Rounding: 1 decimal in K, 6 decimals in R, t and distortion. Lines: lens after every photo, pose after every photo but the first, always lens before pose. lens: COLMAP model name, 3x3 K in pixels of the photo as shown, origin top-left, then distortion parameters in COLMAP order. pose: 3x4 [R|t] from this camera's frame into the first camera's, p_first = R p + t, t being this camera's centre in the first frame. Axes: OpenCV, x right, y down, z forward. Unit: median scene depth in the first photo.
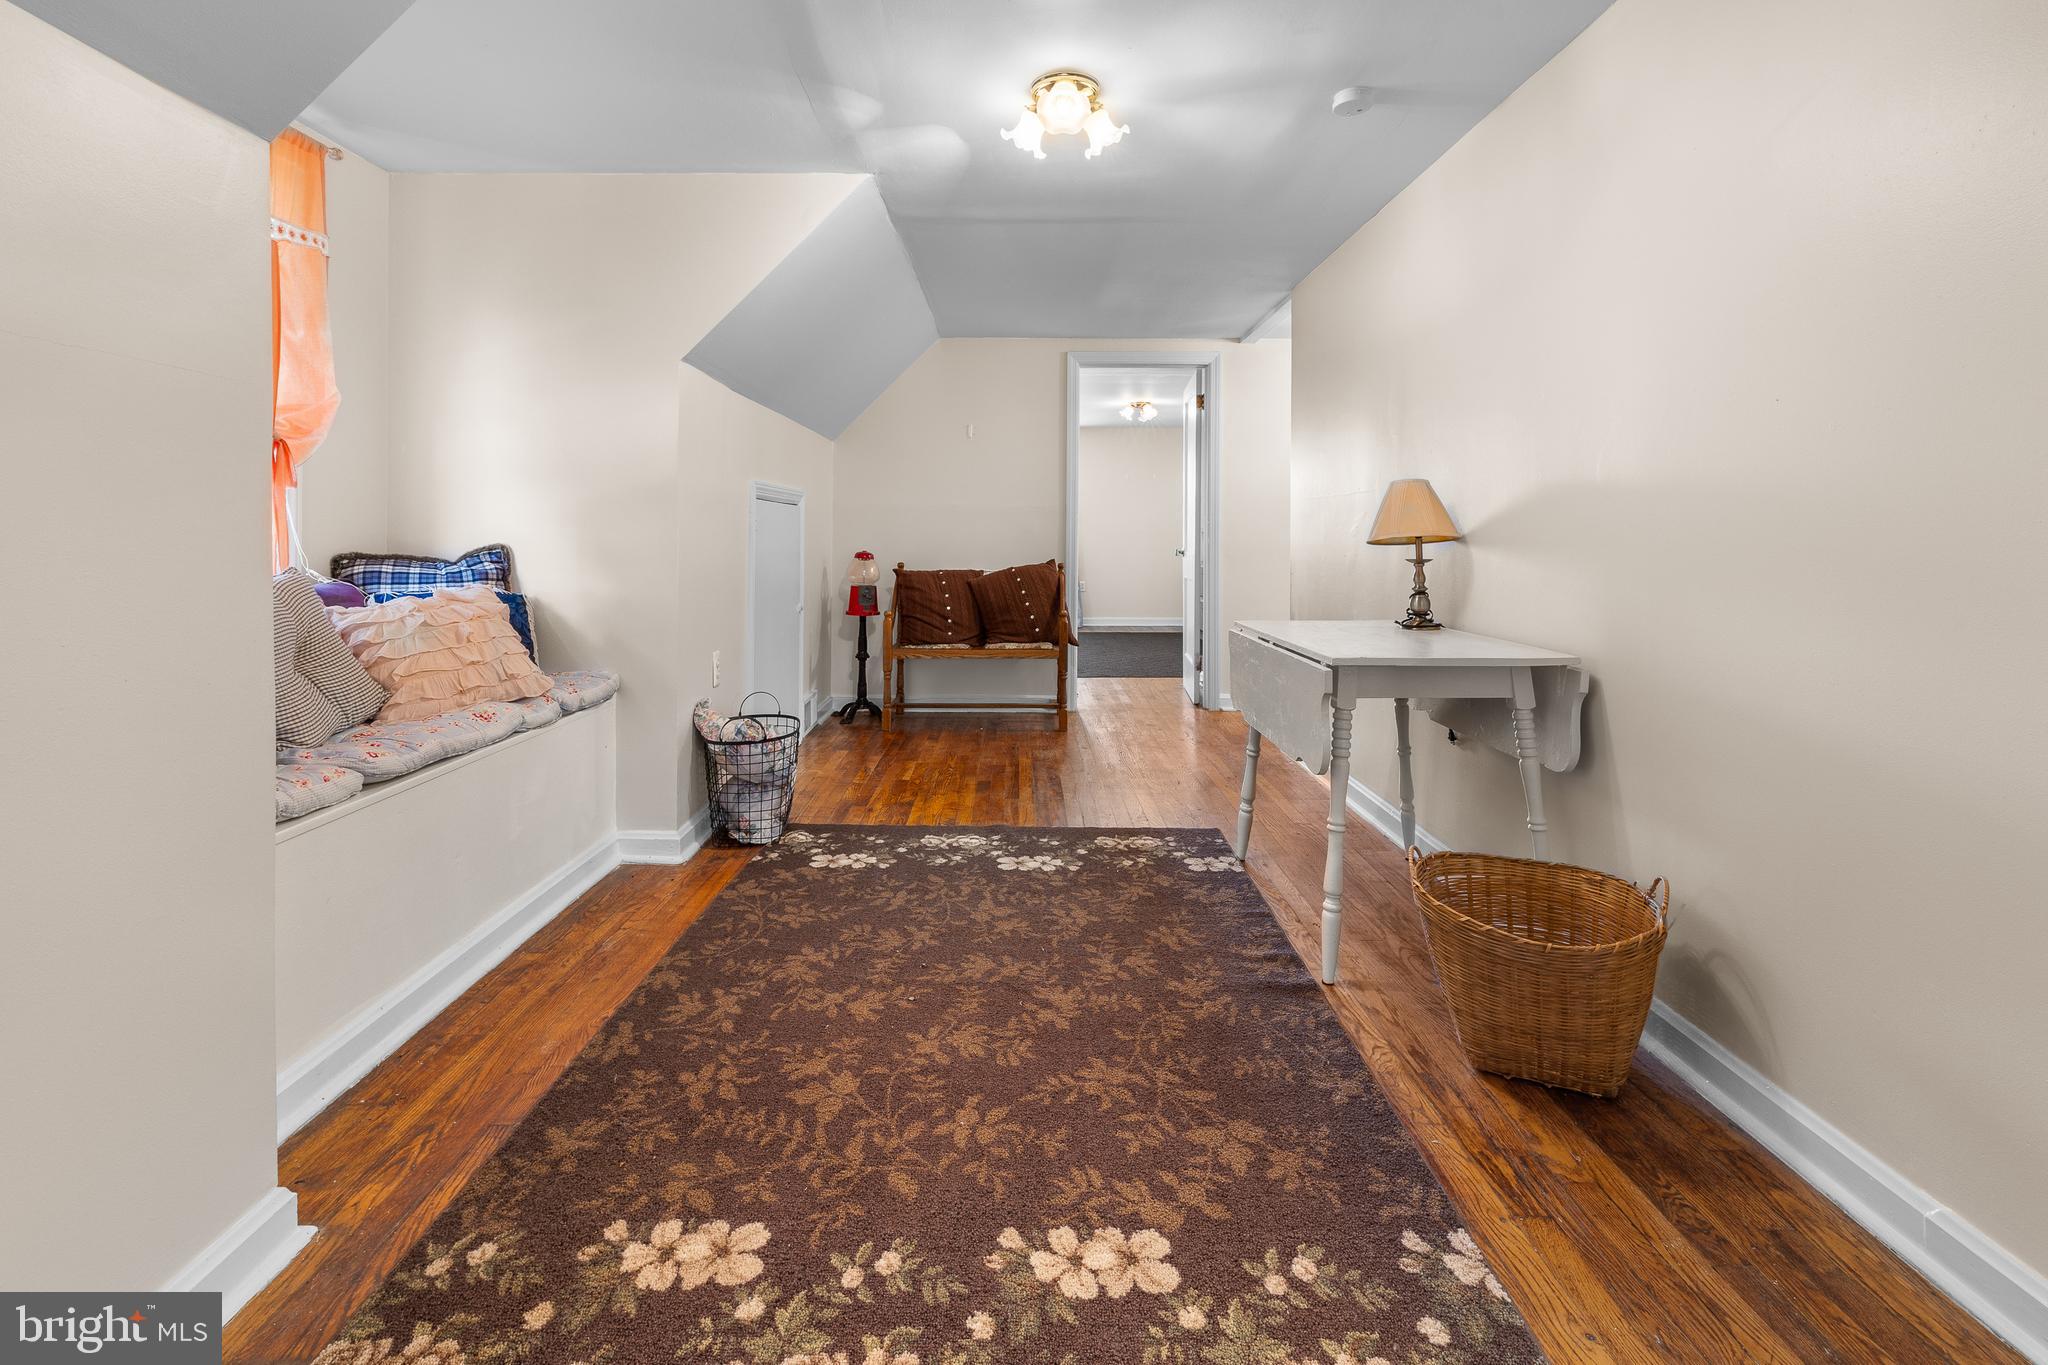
lens RADIAL K [[899.6, 0, 1024.3], [0, 899.6, 531.6], [0, 0, 1]] dist [-0.001709, 0.000886]
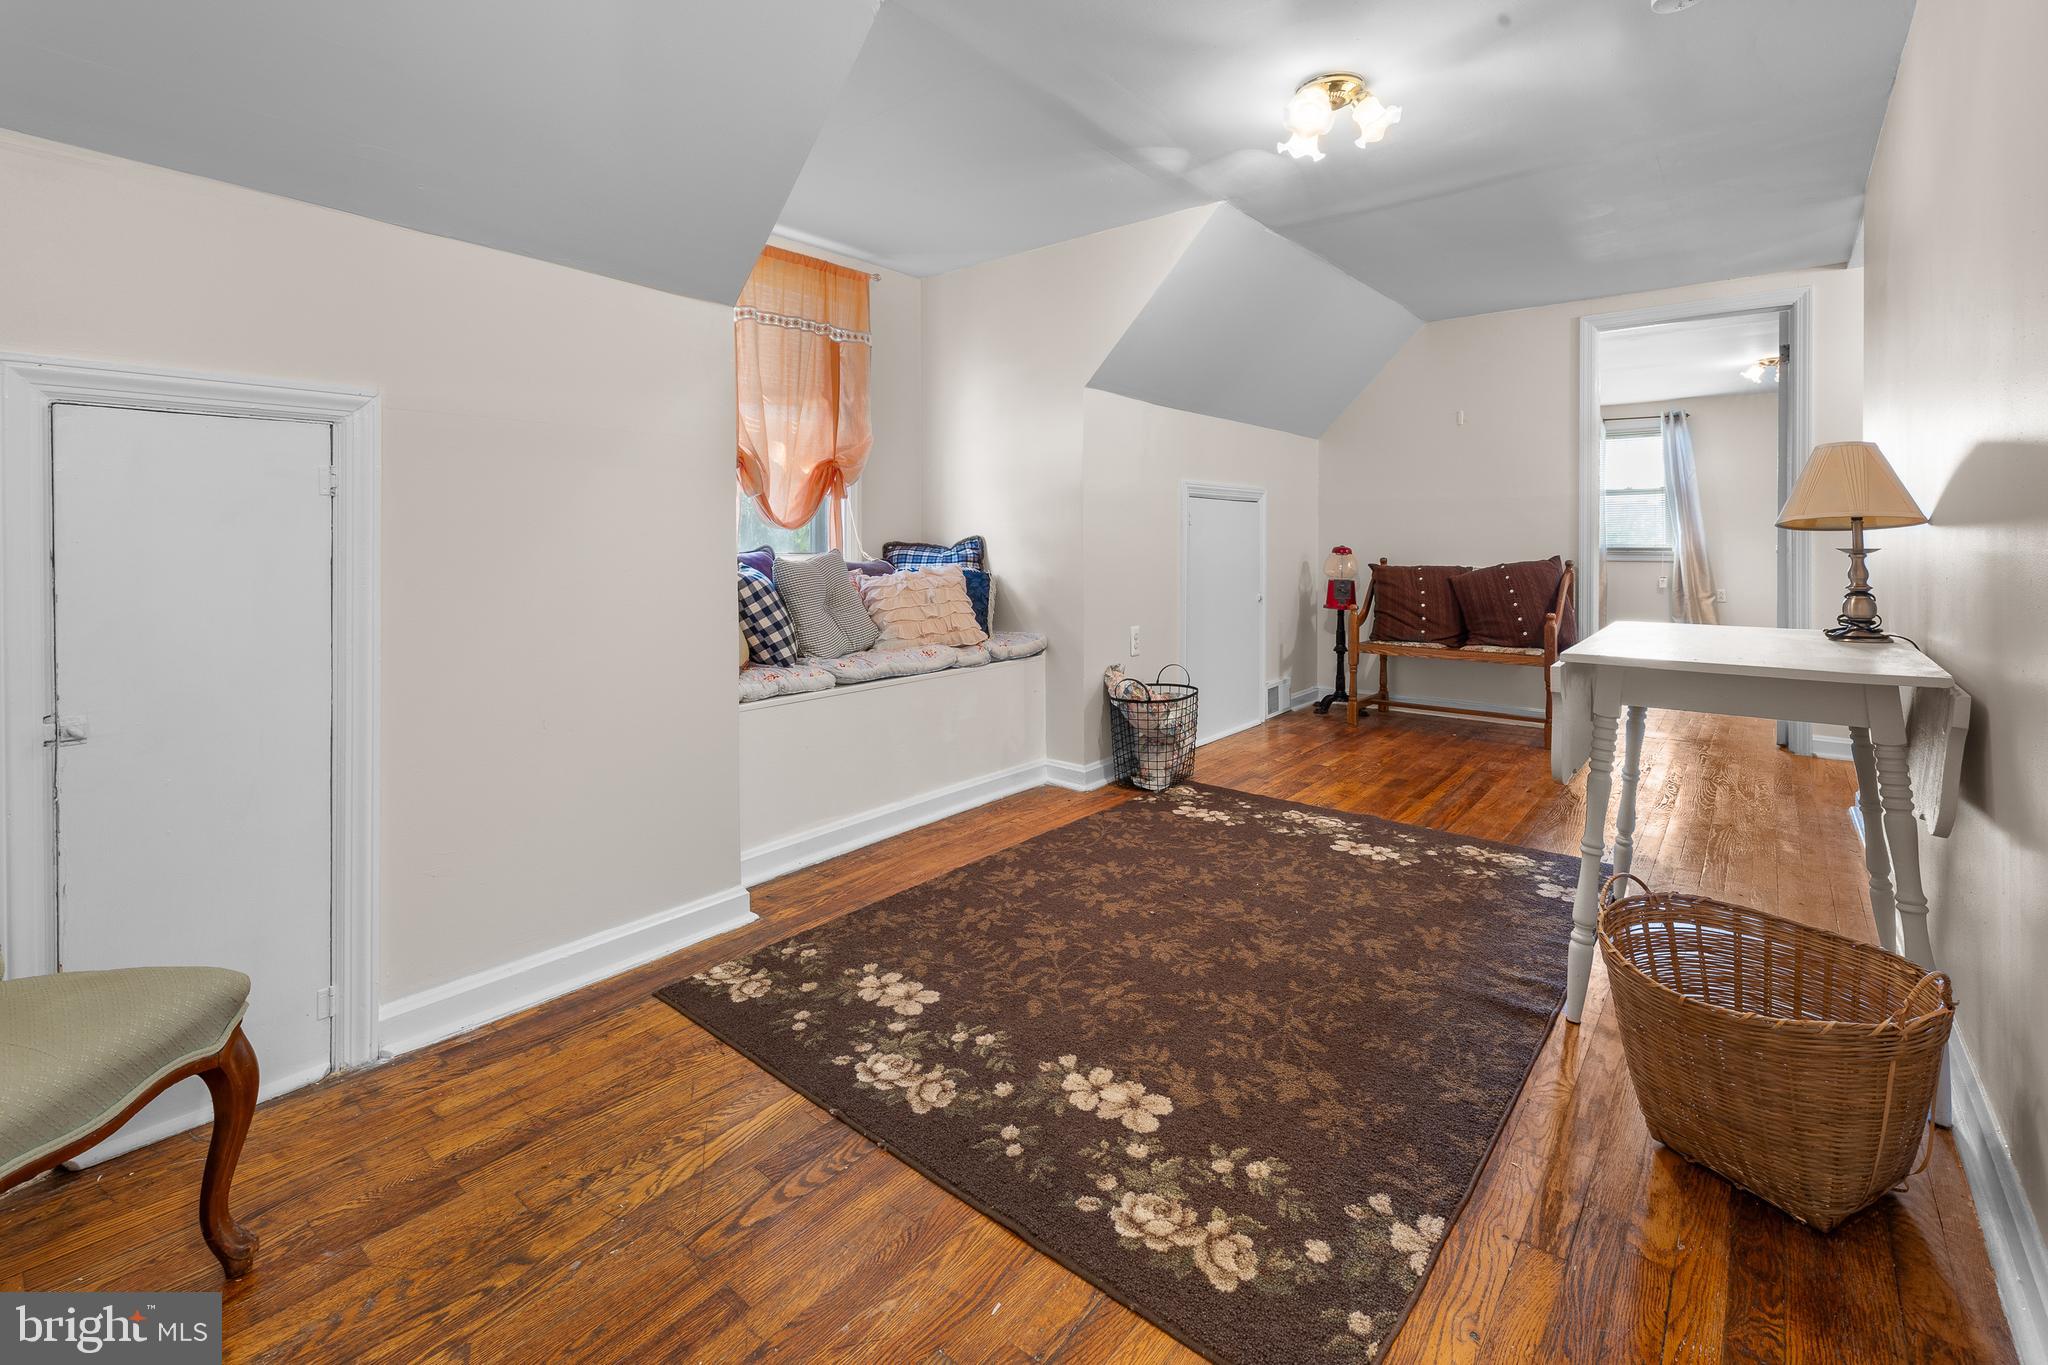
lens RADIAL K [[899.6, 0, 1024.3], [0, 899.6, 531.6], [0, 0, 1]] dist [-0.001709, 0.000886]
pose [[0.777743, -0.007652, -0.628536, 0.439089], [0.006744, 0.999970, -0.003829, 0.017505], [0.628546, -0.001260, 0.777771, -0.026298]]
